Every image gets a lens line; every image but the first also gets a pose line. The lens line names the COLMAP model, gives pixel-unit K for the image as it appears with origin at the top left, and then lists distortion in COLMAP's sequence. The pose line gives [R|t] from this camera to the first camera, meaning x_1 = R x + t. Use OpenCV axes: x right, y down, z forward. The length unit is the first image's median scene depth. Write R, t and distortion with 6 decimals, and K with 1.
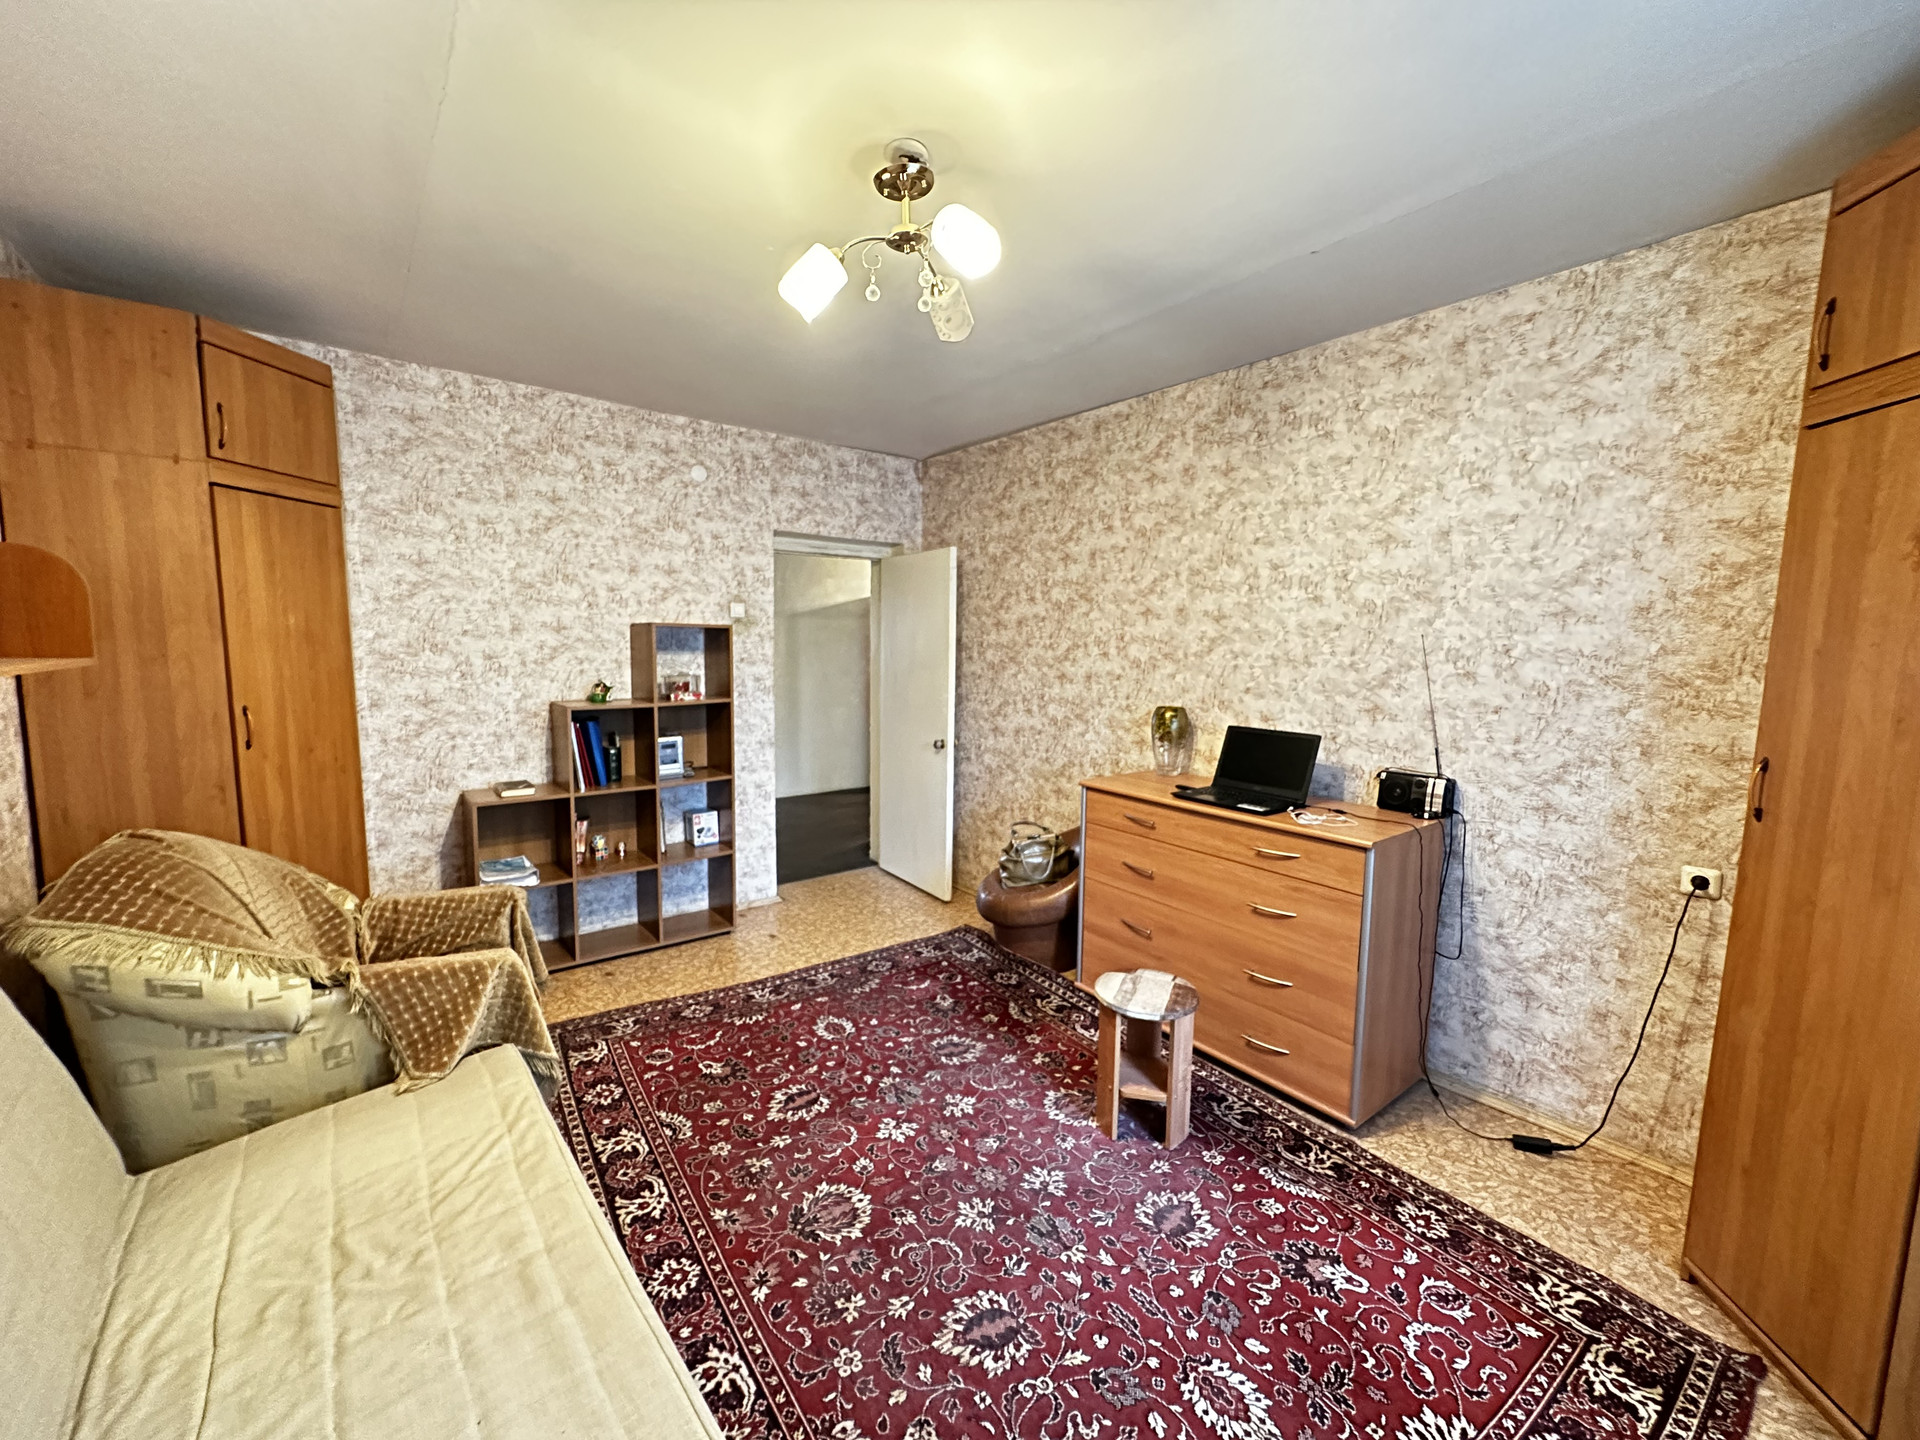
lens RADIAL K [[766.3, 0, 959.0], [0, 766.3, 722.9], [0, 0, 1]] dist [-0.001726, 0.000681]
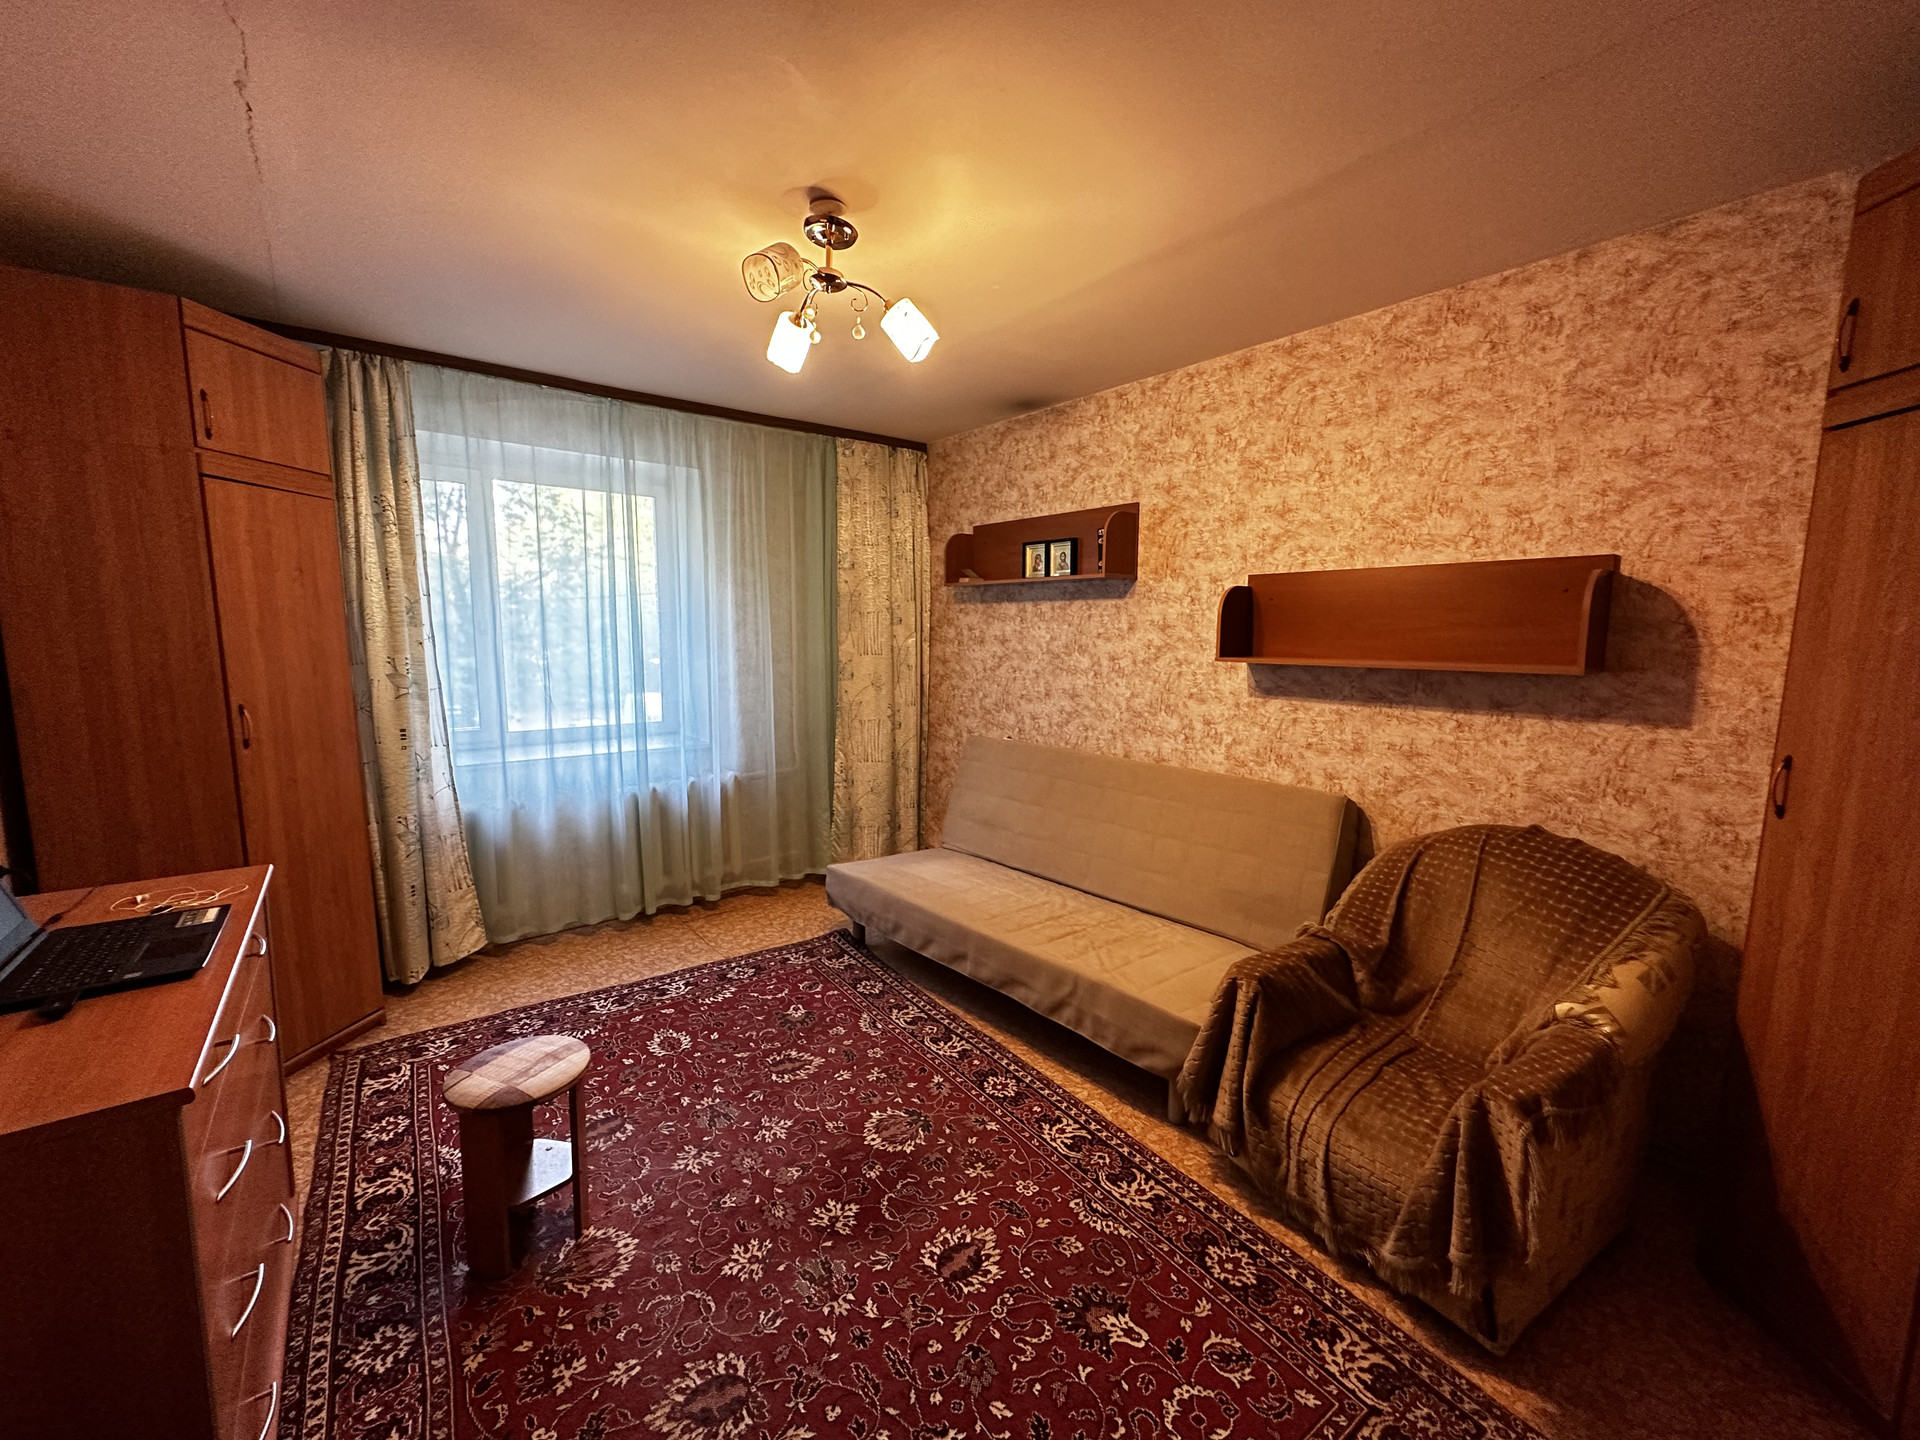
lens RADIAL K [[766.3, 0, 963.7], [0, 766.3, 724.4], [0, 0, 1]] dist [-0.001726, 0.000681]
pose [[-0.999462, -0.017509, -0.027747, -0.209158], [-0.023234, 0.974826, 0.221752, -0.206475], [0.023166, 0.222278, -0.974708, 1.872321]]
